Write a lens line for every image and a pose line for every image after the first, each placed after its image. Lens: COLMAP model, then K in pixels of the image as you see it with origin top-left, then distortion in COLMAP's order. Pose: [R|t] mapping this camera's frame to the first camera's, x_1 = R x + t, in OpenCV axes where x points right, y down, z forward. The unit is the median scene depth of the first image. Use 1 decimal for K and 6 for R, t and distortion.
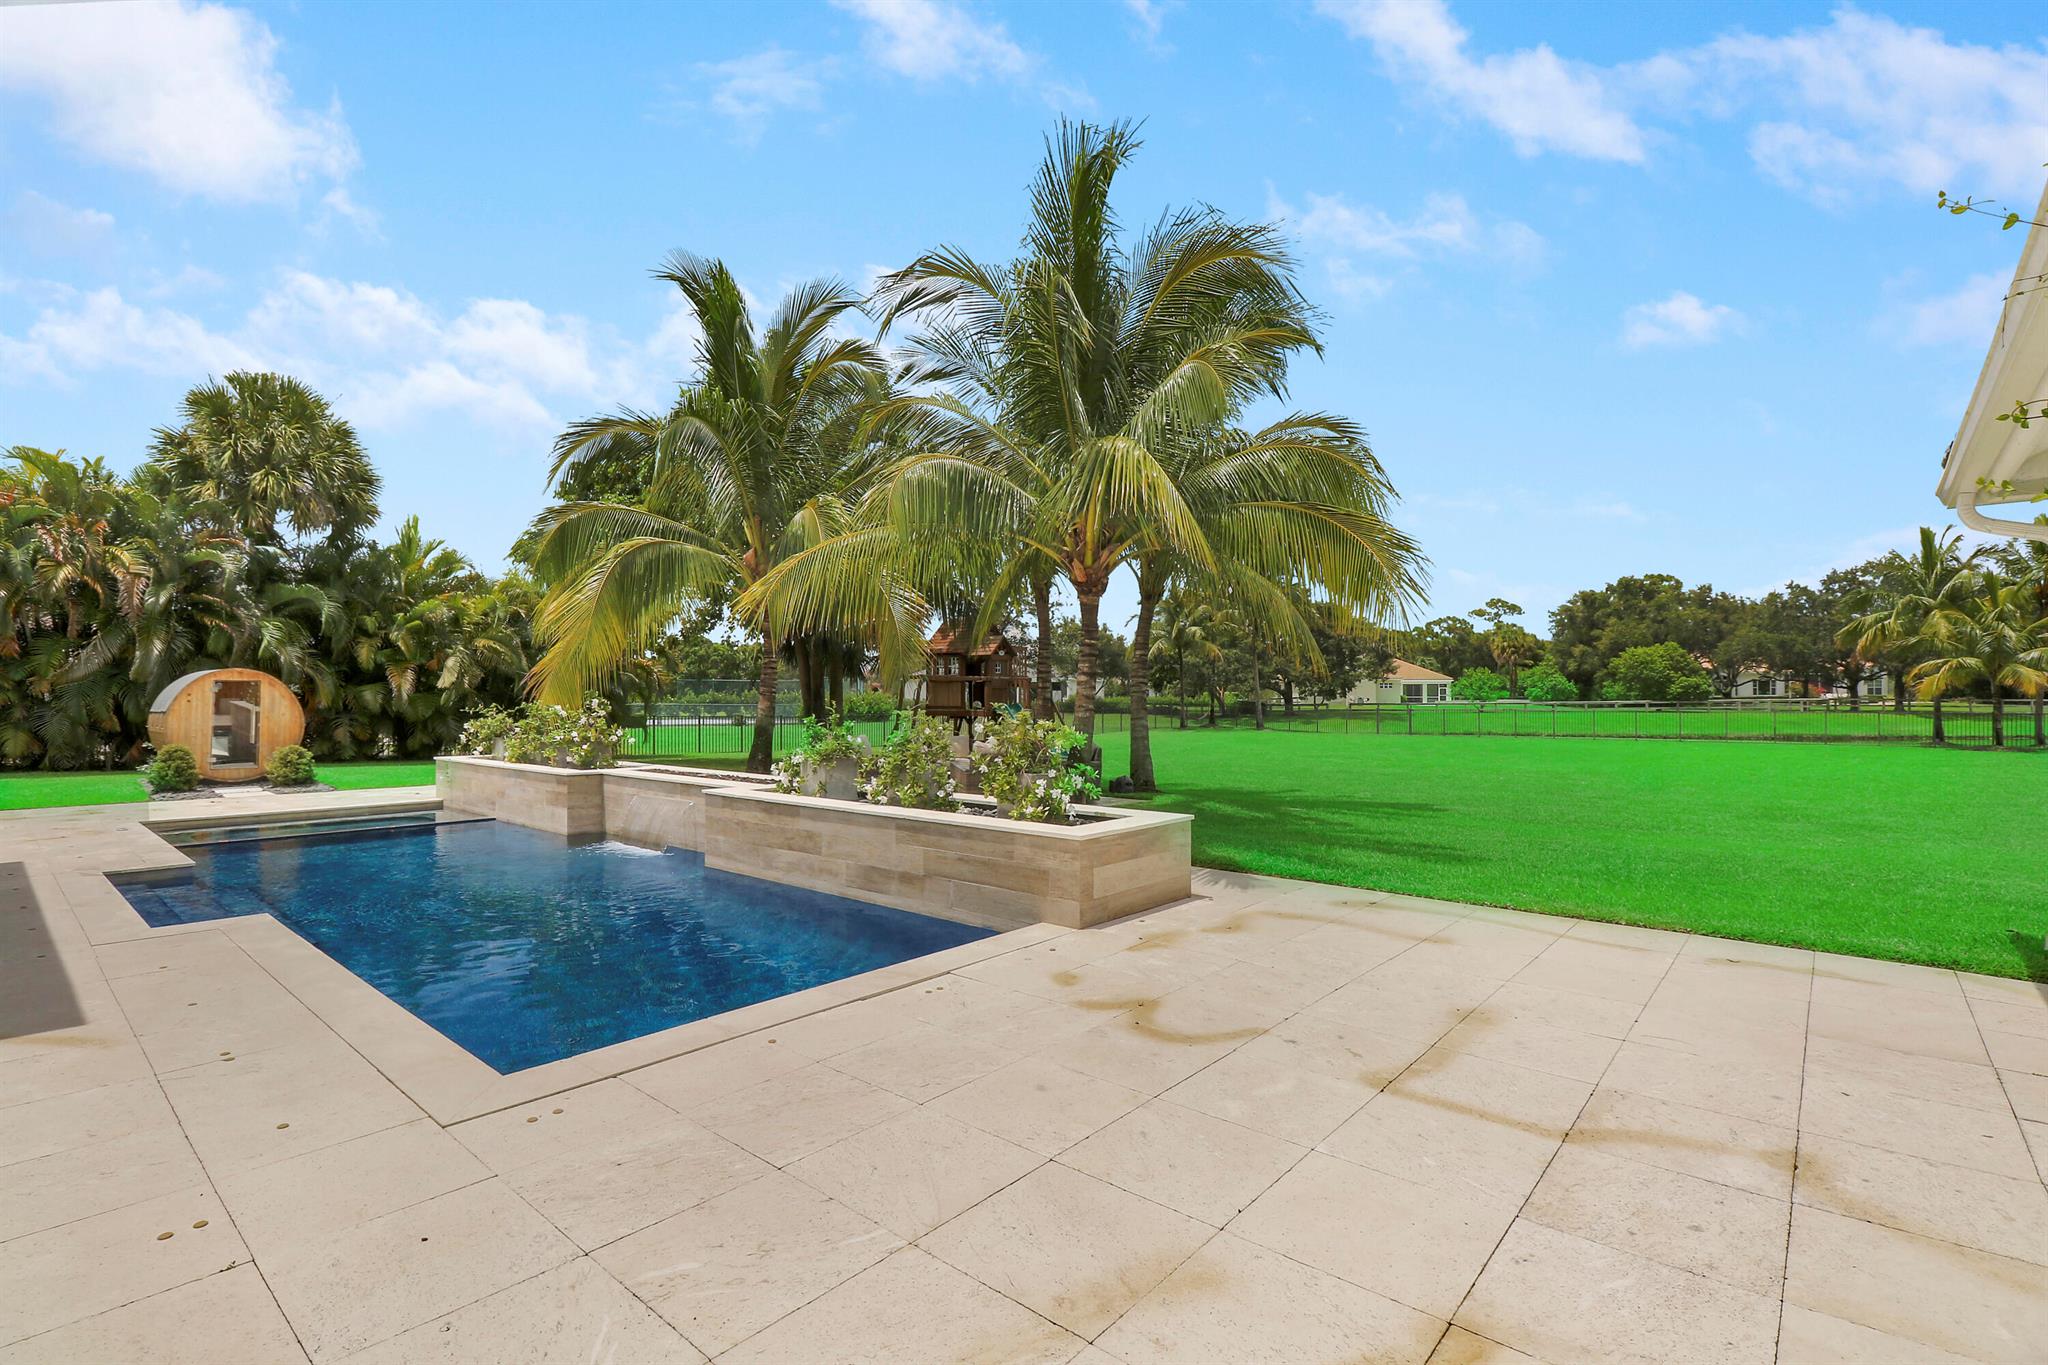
lens RADIAL K [[949.4, 0, 1024.2], [0, 949.4, 689.8], [0, 0, 1]] dist [0.000805, -0.013994]
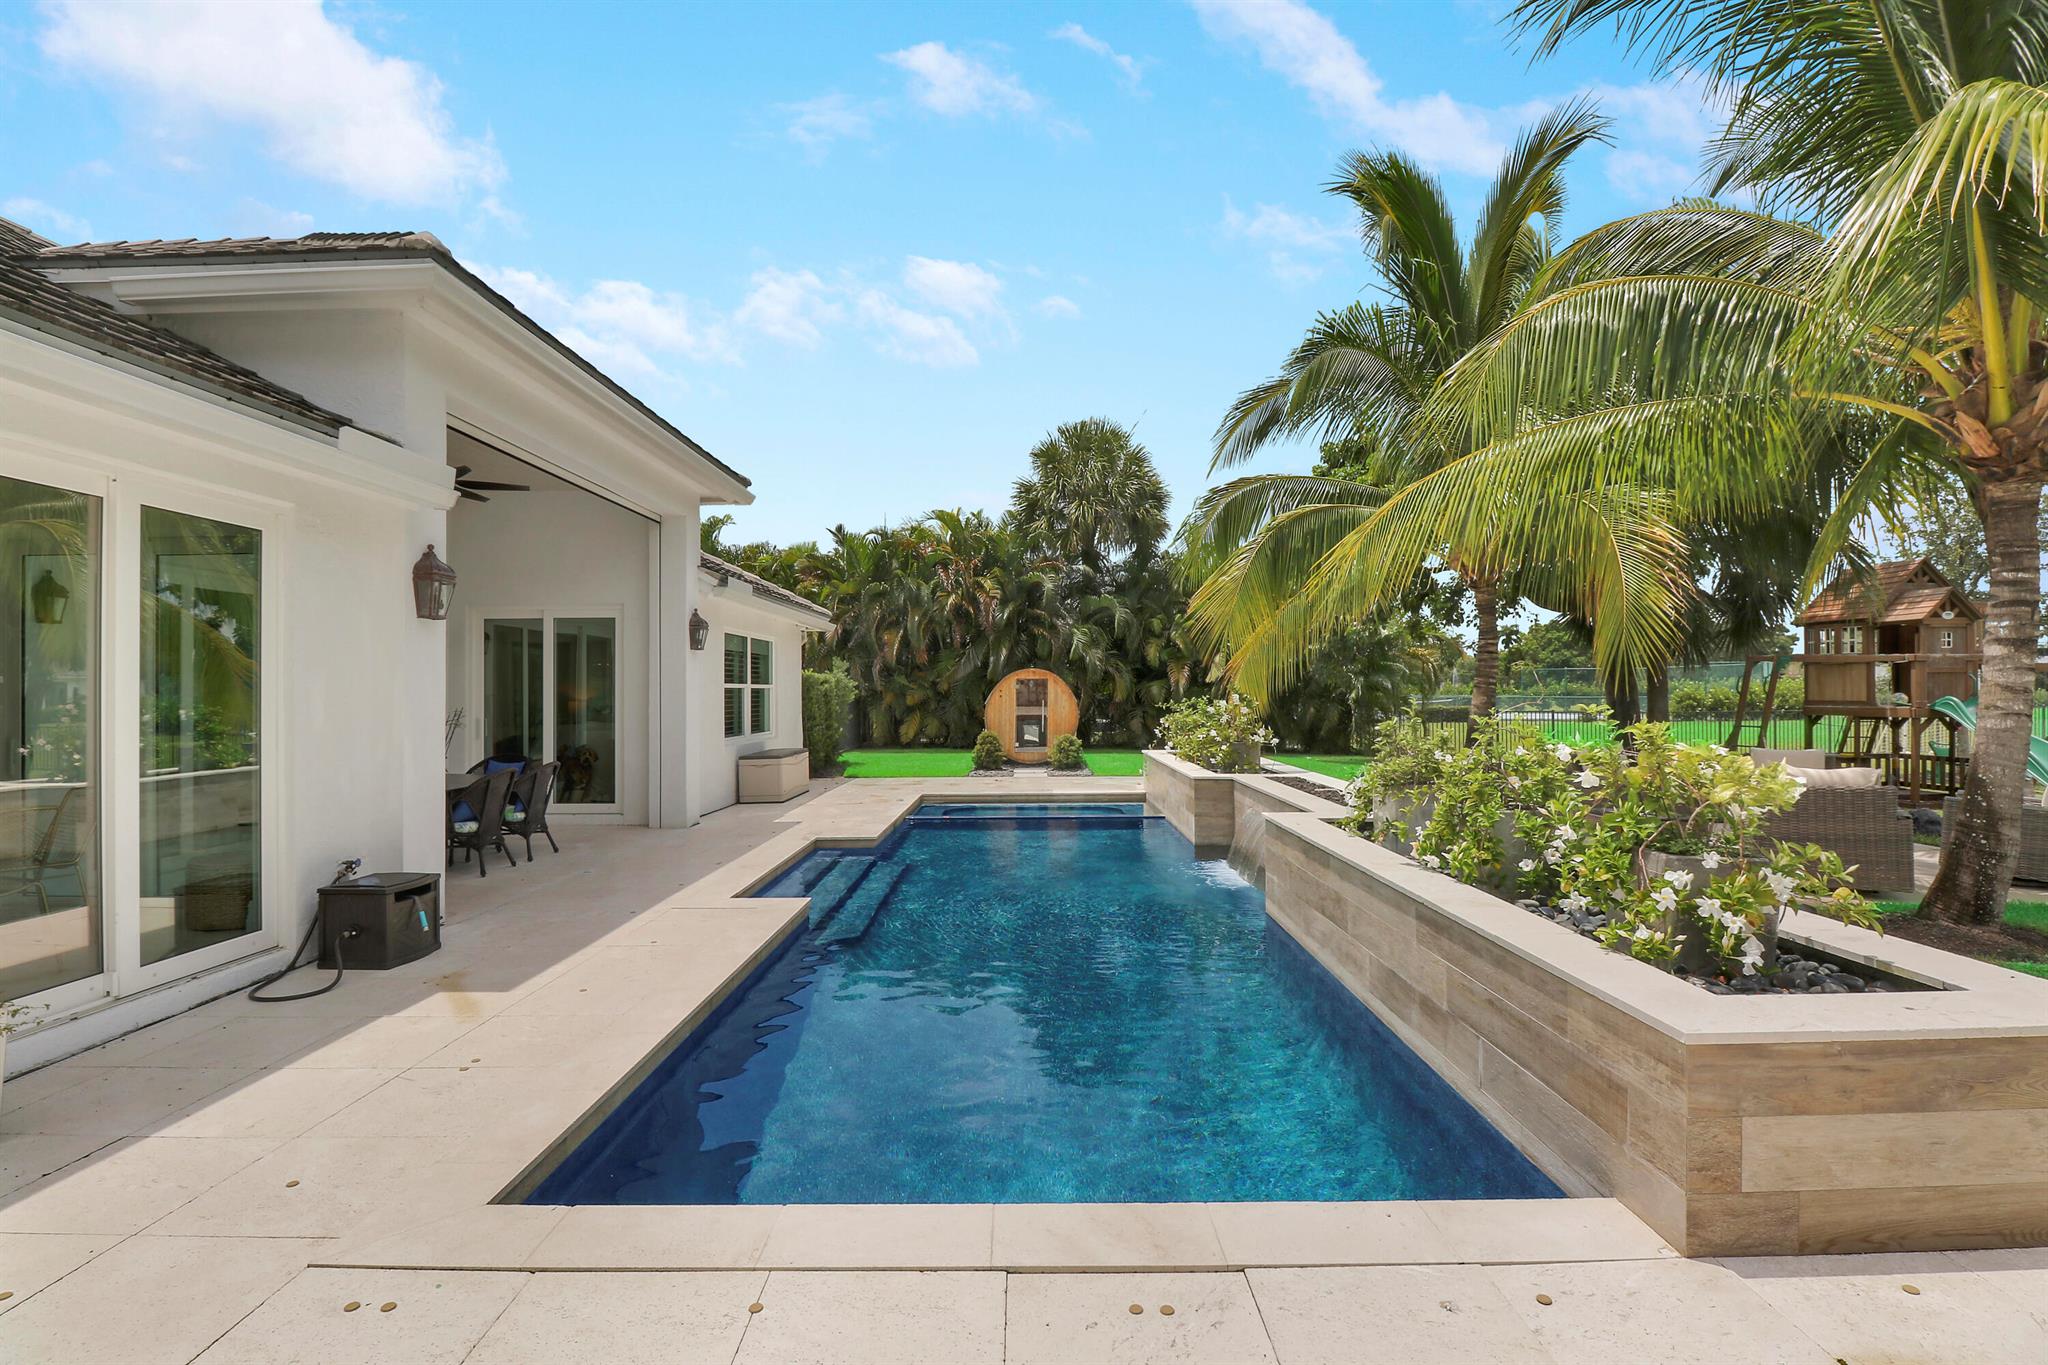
lens RADIAL K [[949.4, 0, 1024.2], [0, 949.4, 689.8], [0, 0, 1]] dist [0.000805, -0.013994]
pose [[0.647484, -0.006123, -0.762055, 0.072038], [0.012802, 0.999914, 0.002844, 0.000381], [0.761972, -0.011597, 0.647506, 0.202248]]
